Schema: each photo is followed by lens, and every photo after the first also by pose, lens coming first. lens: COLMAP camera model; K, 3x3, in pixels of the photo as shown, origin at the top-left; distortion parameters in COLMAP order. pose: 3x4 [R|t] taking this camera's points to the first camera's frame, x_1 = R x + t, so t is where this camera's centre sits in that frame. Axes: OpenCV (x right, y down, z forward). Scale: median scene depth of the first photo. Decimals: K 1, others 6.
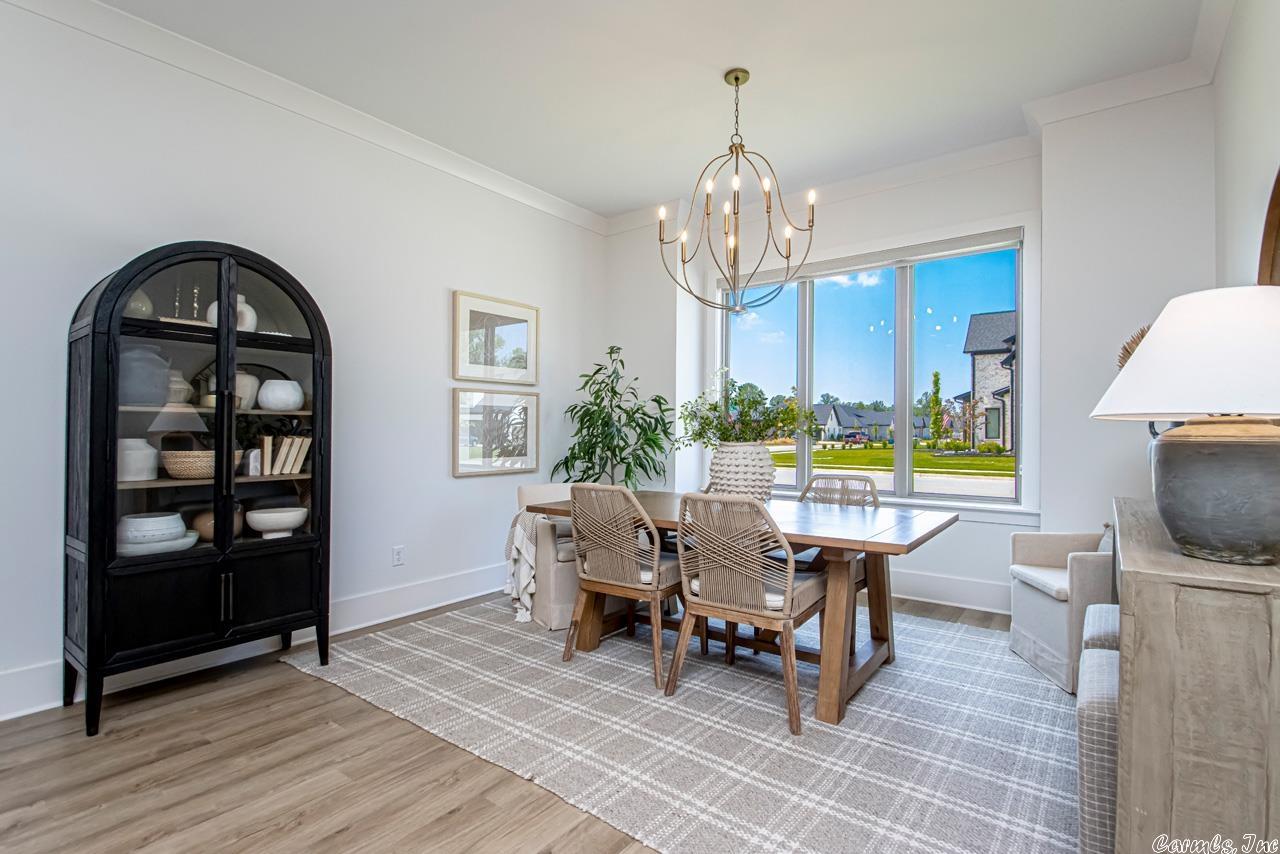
lens RADIAL K [[610.2, 0, 641.9], [0, 610.2, 424.8], [0, 0, 1]] dist [0.012214, -0.011584]
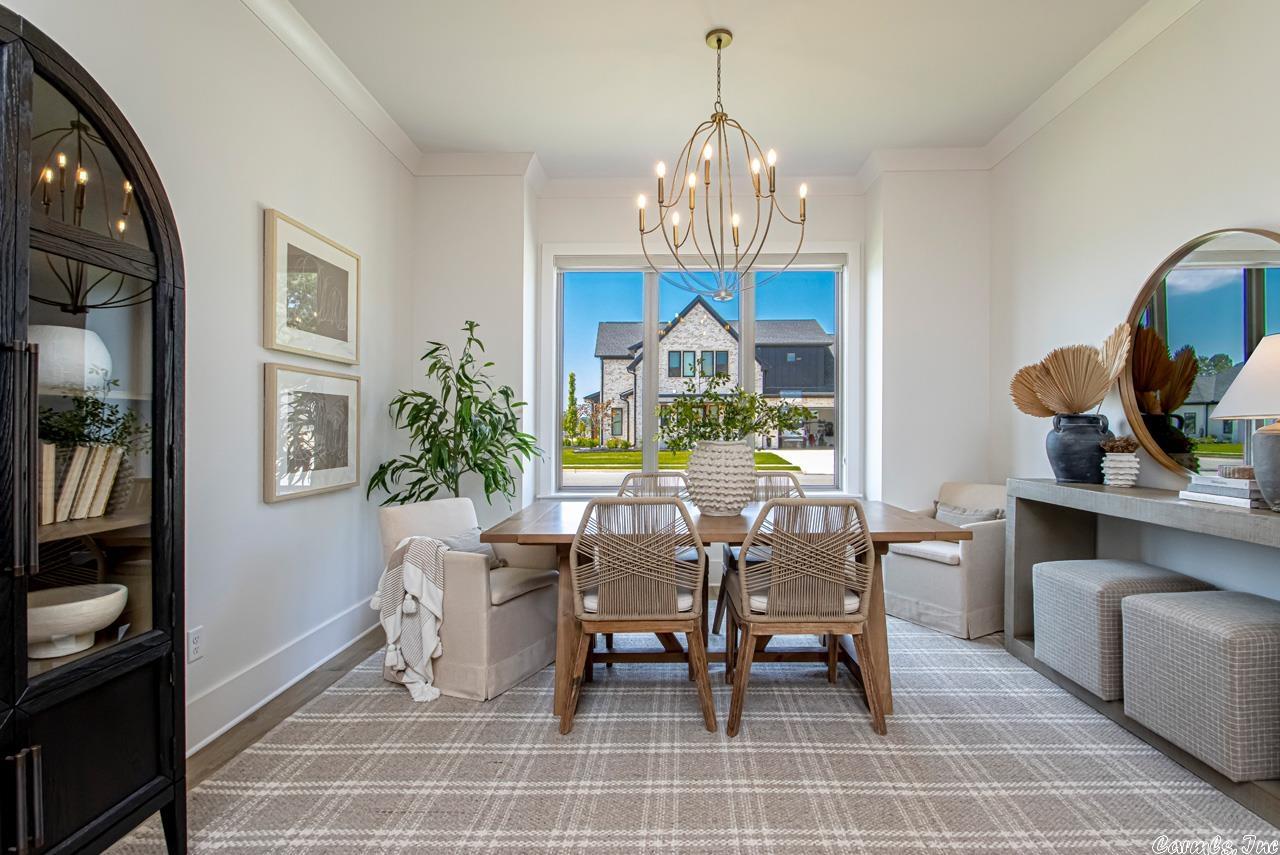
lens RADIAL K [[630.7, 0, 642.1], [0, 630.7, 429.4], [0, 0, 1]] dist [0.022895, -0.022713]
pose [[0.800580, -0.005152, 0.599203, -0.521832], [-0.000990, 0.999950, 0.009921, 0.001832], [-0.599225, -0.008536, 0.800536, 0.322039]]
